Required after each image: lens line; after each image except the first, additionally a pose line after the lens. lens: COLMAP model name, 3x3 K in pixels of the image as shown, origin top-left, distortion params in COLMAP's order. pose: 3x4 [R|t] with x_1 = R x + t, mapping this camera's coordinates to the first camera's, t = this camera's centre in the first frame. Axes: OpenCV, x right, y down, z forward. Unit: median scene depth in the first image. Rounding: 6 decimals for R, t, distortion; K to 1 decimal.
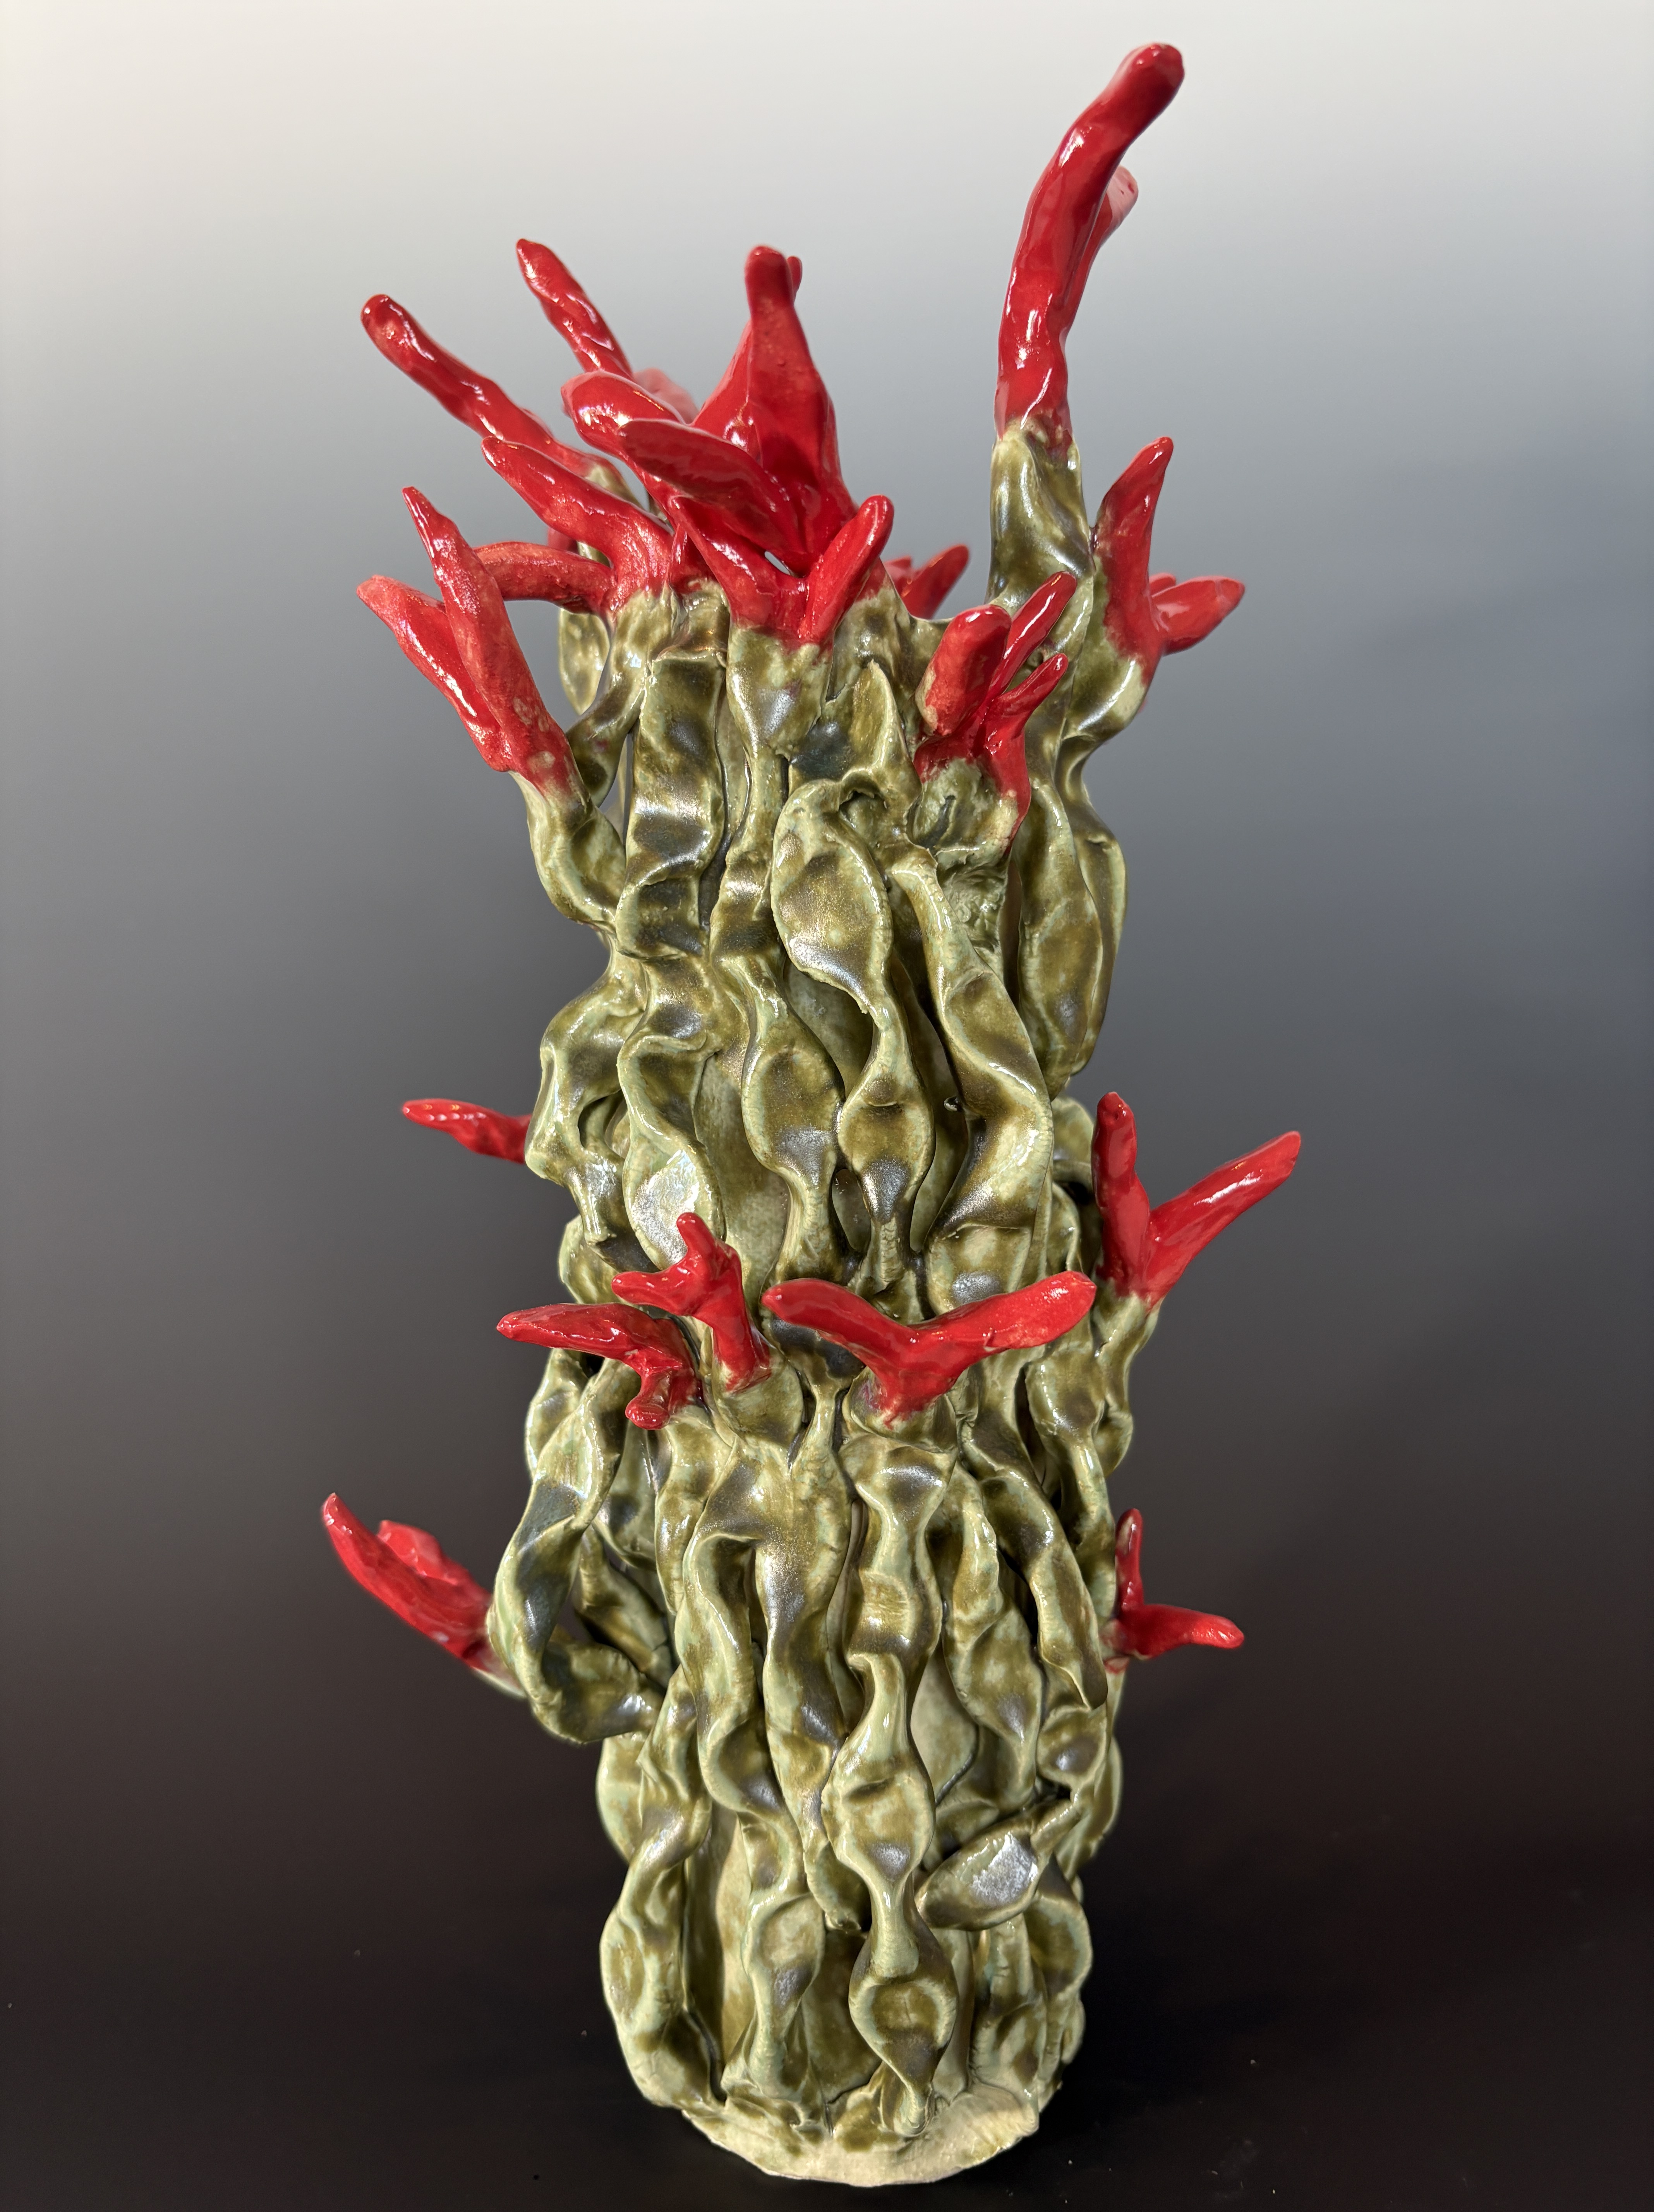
lens RADIAL K [[1732.2, 0, 814.7], [0, 1732.2, 1109.1], [0, 0, 1]] dist [0.014811, -0.049407]
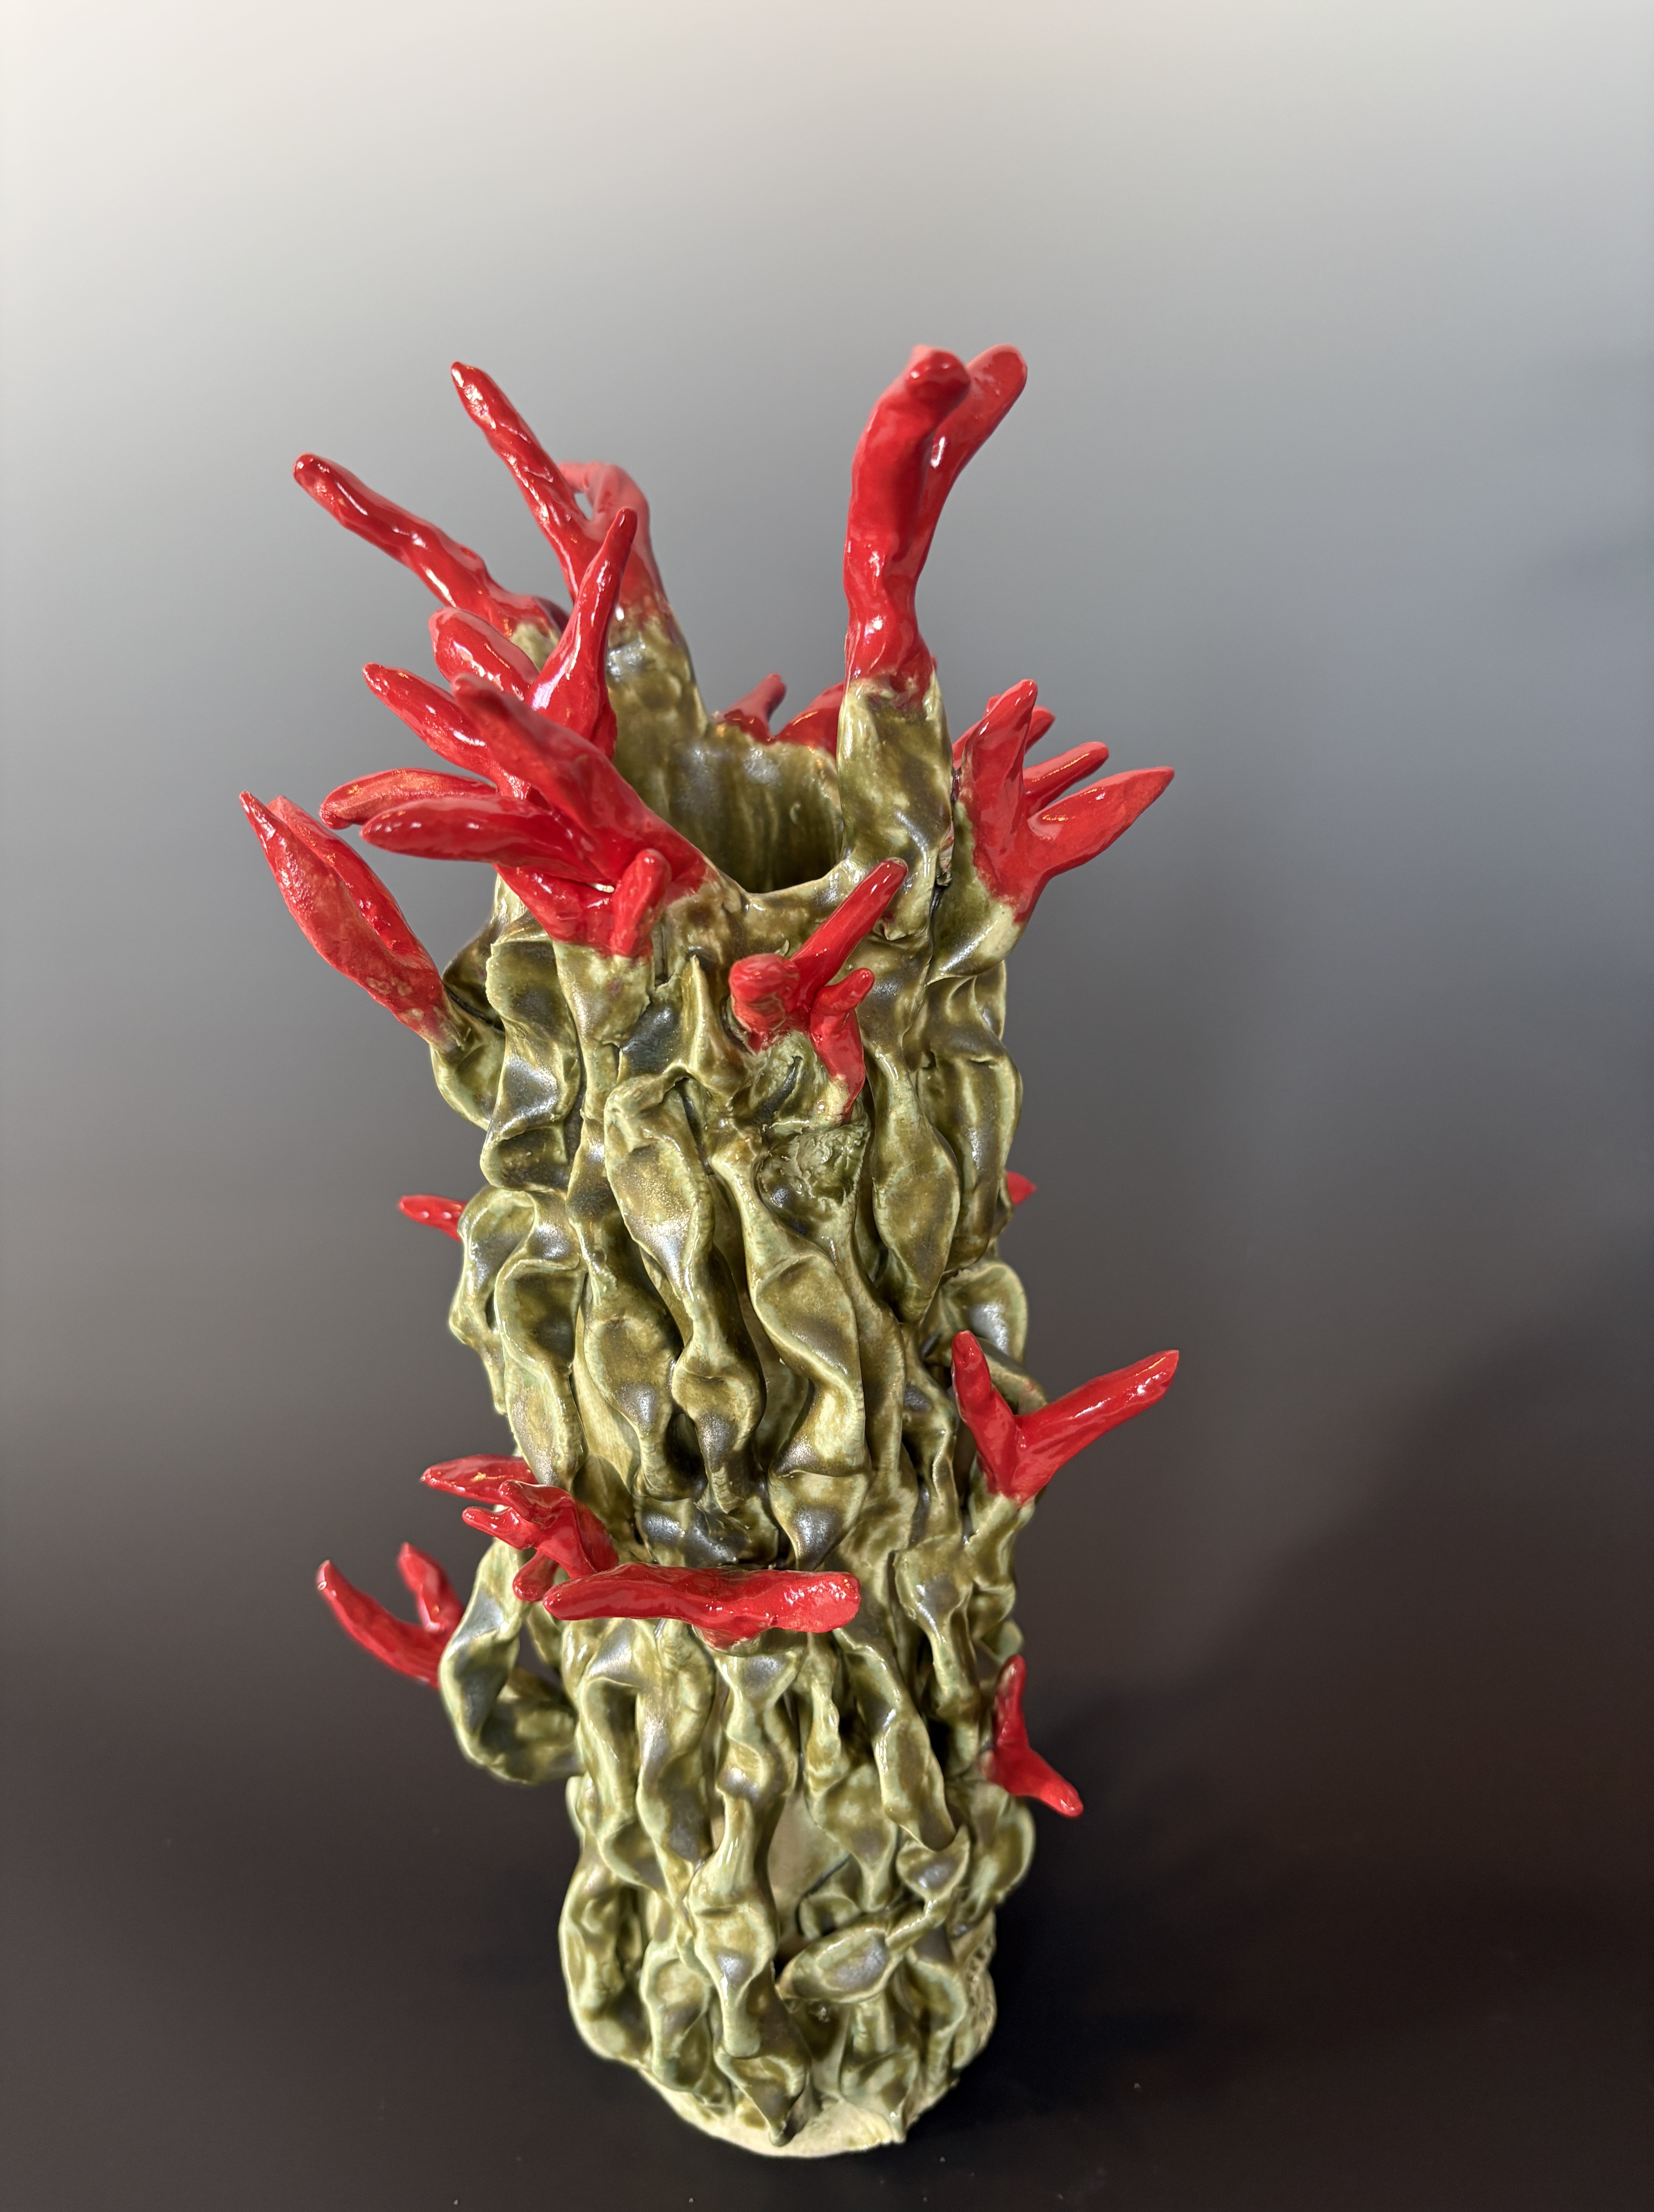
lens RADIAL K [[1732.2, 0, 824.2], [0, 1732.2, 1106.9], [0, 0, 1]] dist [0.014811, -0.049407]
pose [[0.977252, 0.055149, -0.204783, 0.295983], [-0.007639, 0.974125, 0.225881, -0.373346], [0.211942, -0.219179, 0.952387, 0.037245]]
